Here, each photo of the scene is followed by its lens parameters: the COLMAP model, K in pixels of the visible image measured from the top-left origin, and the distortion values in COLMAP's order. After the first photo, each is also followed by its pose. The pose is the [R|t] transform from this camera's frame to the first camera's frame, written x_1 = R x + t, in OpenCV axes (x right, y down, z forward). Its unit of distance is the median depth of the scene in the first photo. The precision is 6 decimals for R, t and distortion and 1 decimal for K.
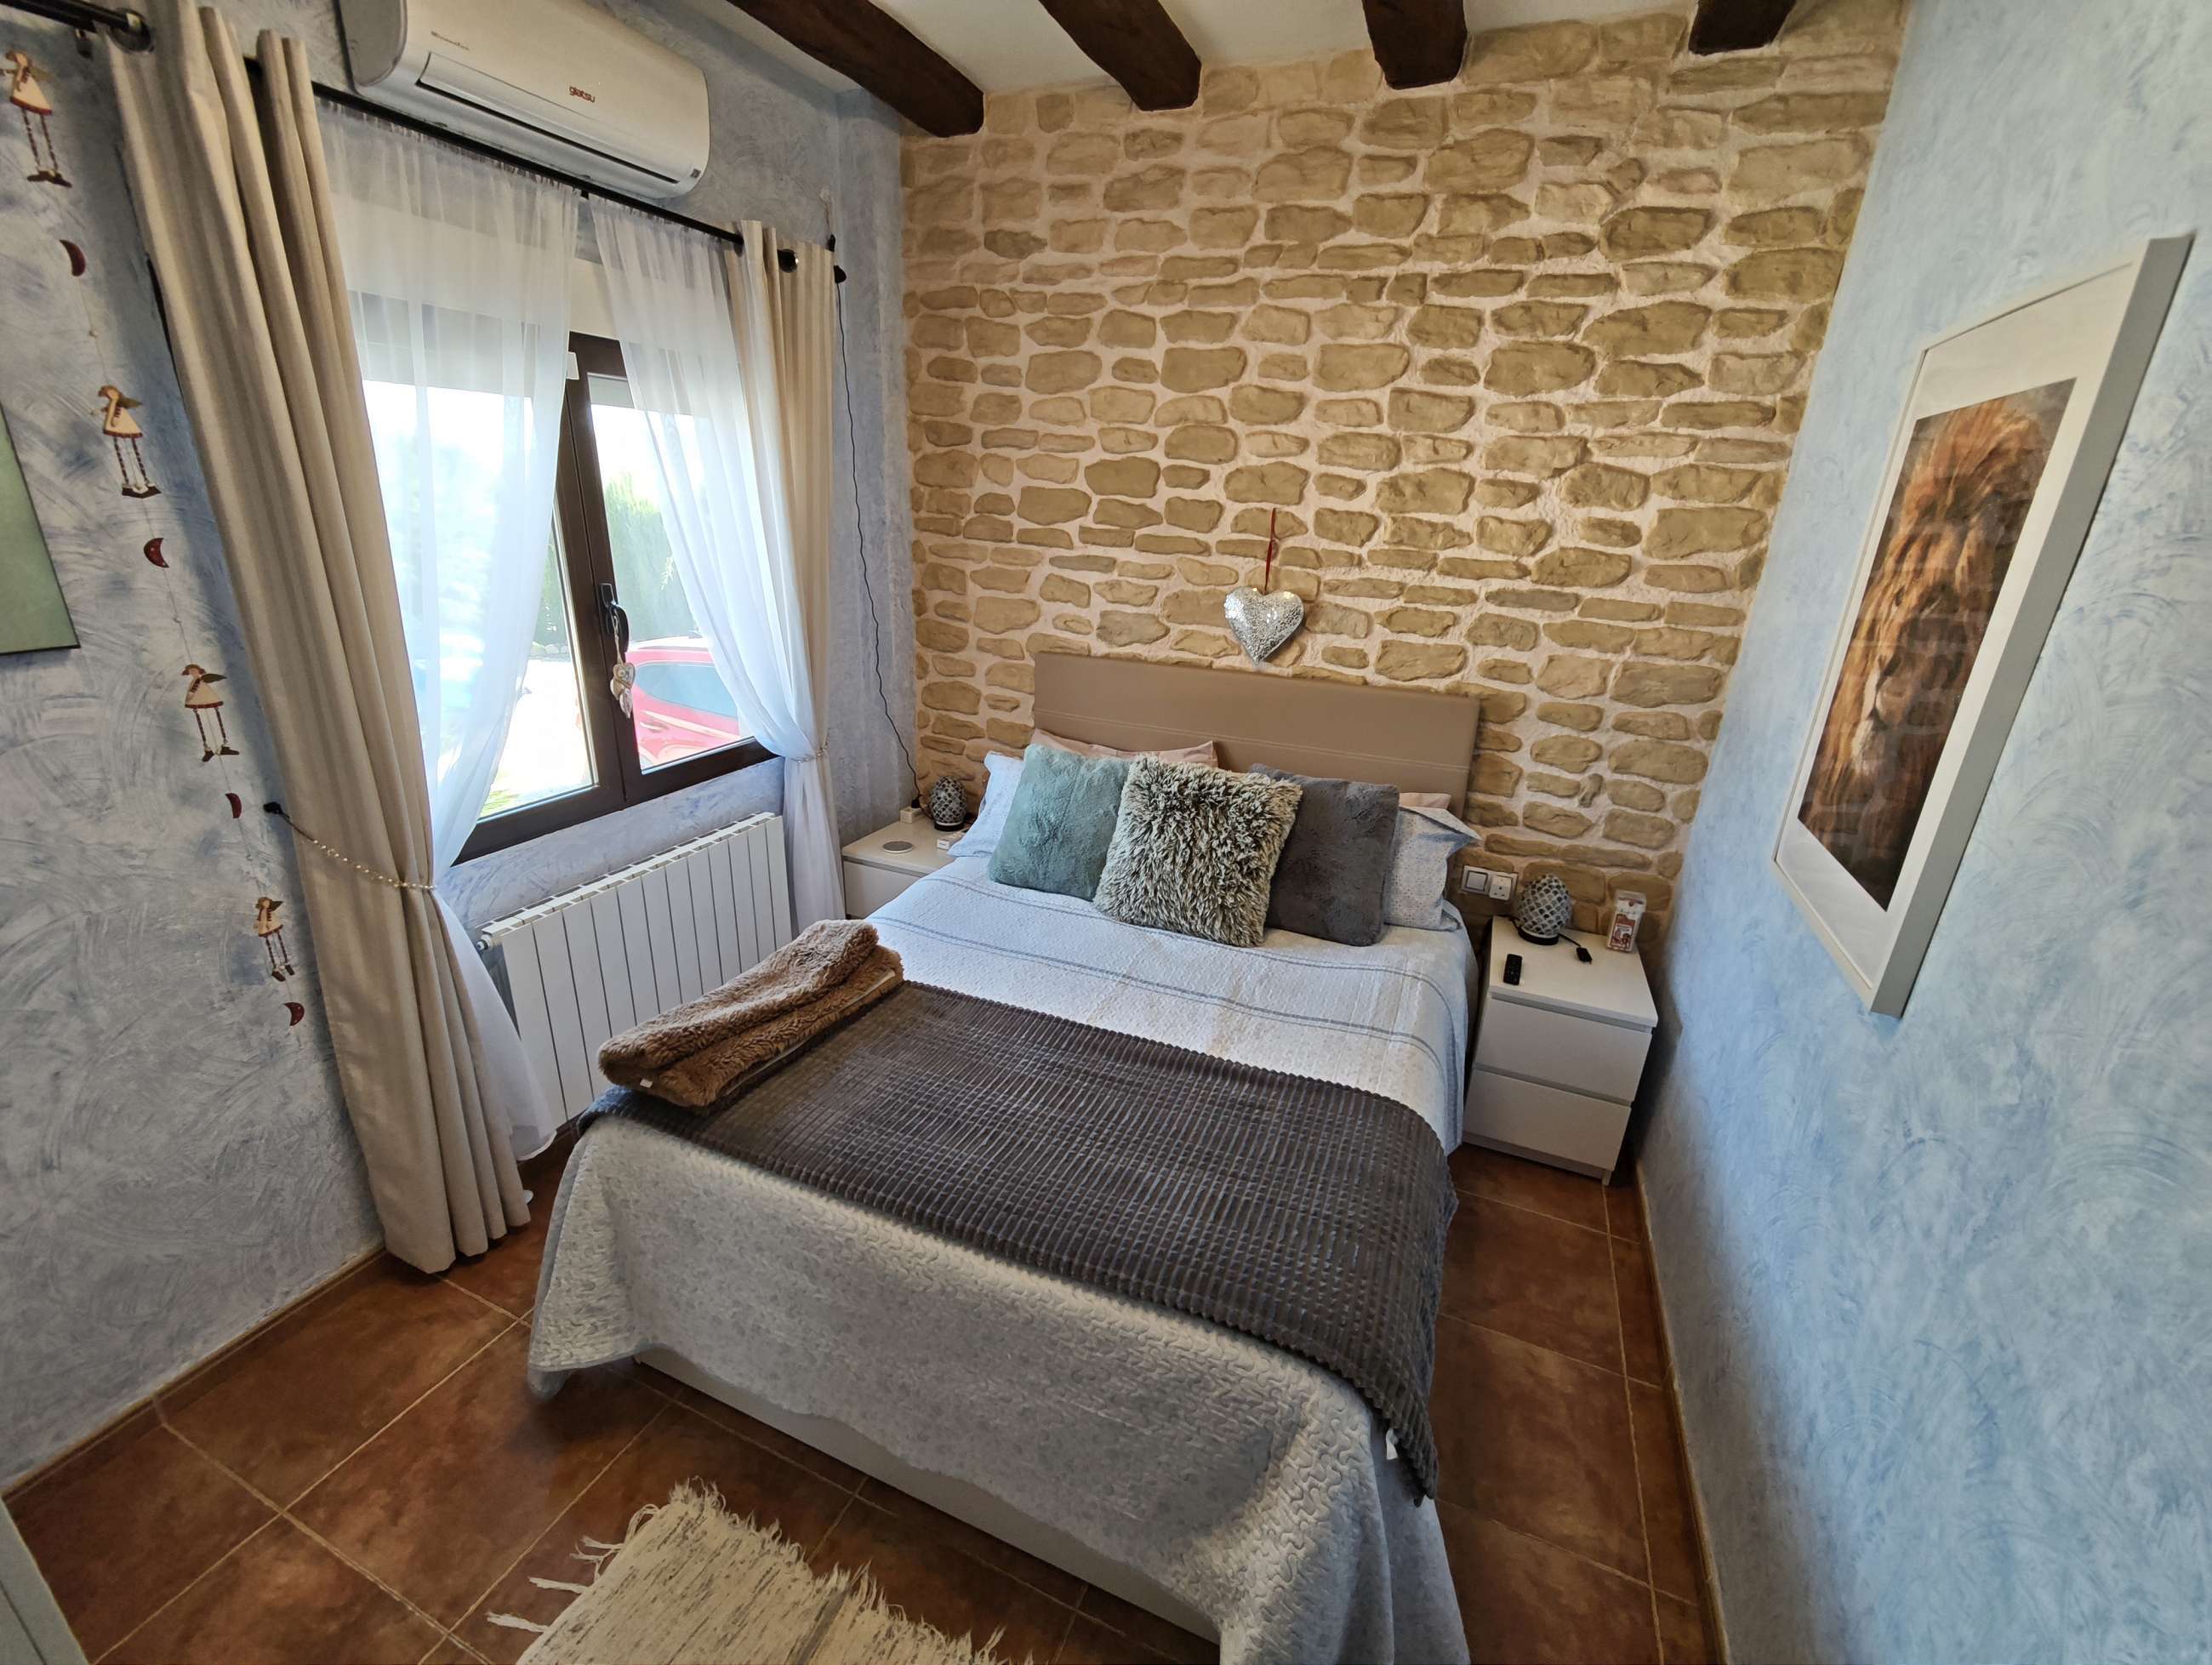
lens RADIAL K [[928.0, 0, 1090.9], [0, 928.0, 832.6], [0, 0, 1]] dist [-0.006085, 0.003457]
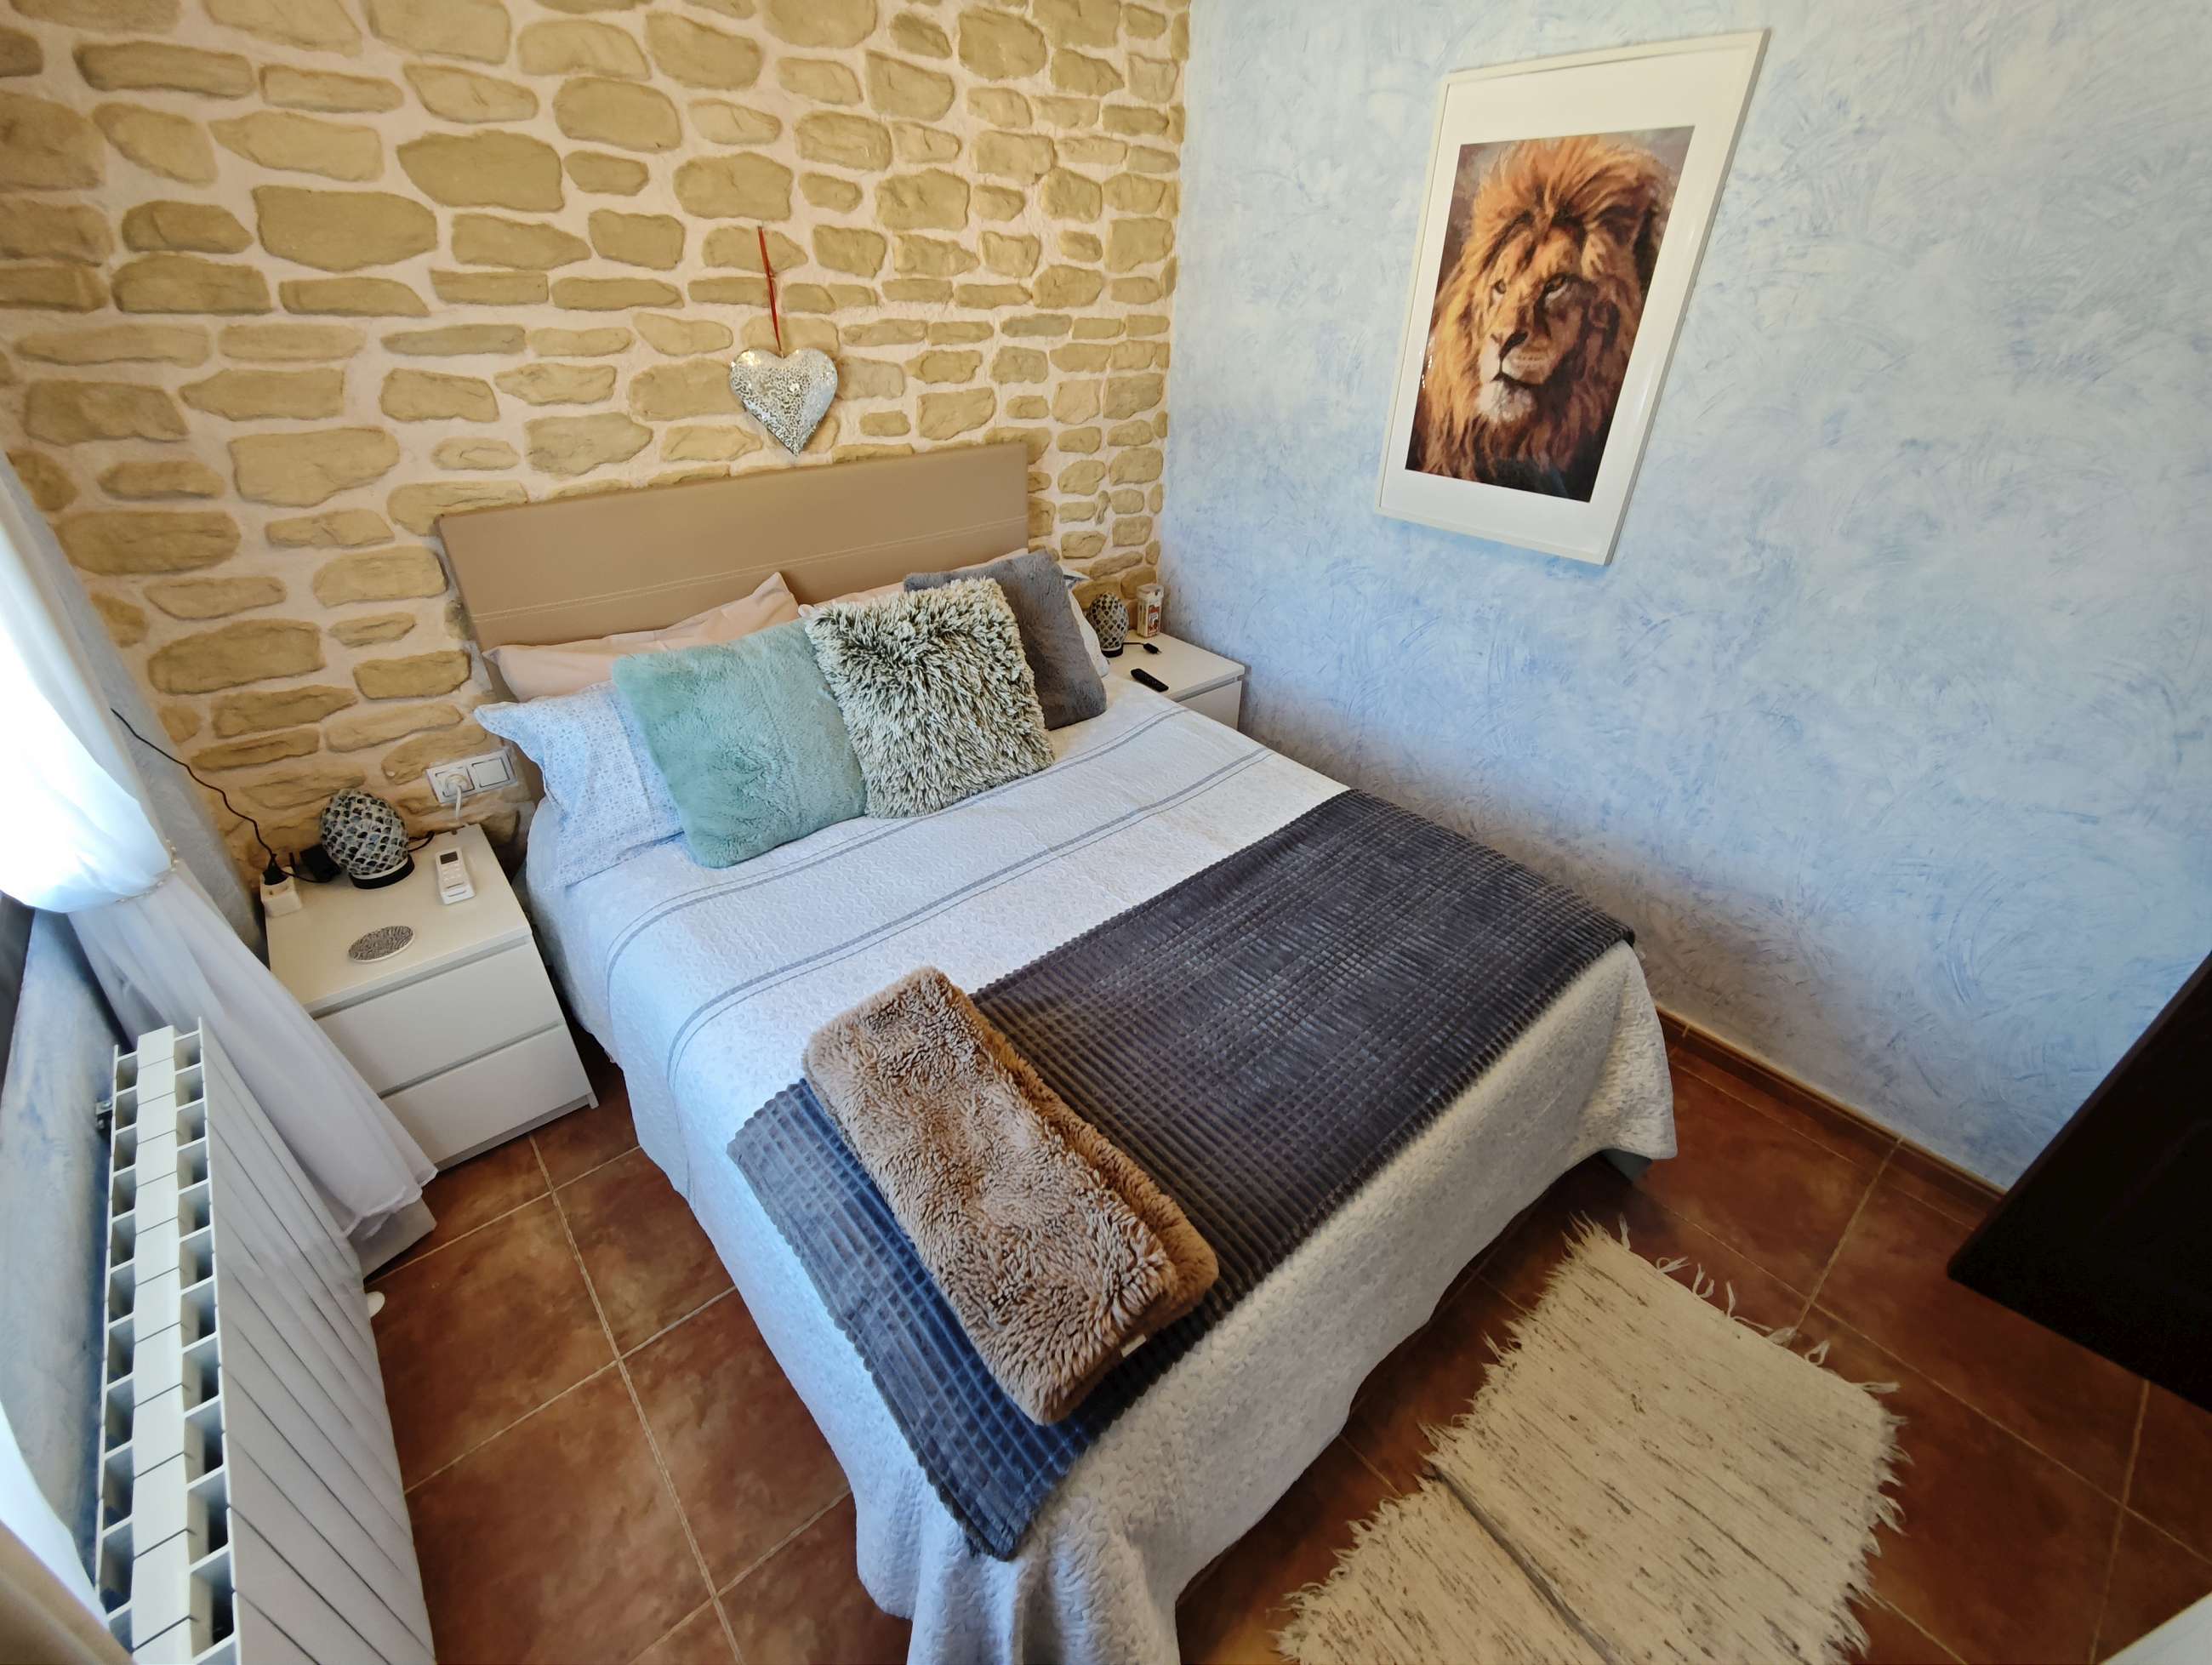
lens RADIAL K [[928.0, 0, 1095.2], [0, 928.0, 831.5], [0, 0, 1]] dist [-0.006085, 0.003457]
pose [[0.440667, -0.503895, 0.742901, -0.480966], [0.306013, 0.862341, 0.403391, -0.161353], [-0.843901, 0.049576, 0.534204, 0.436151]]
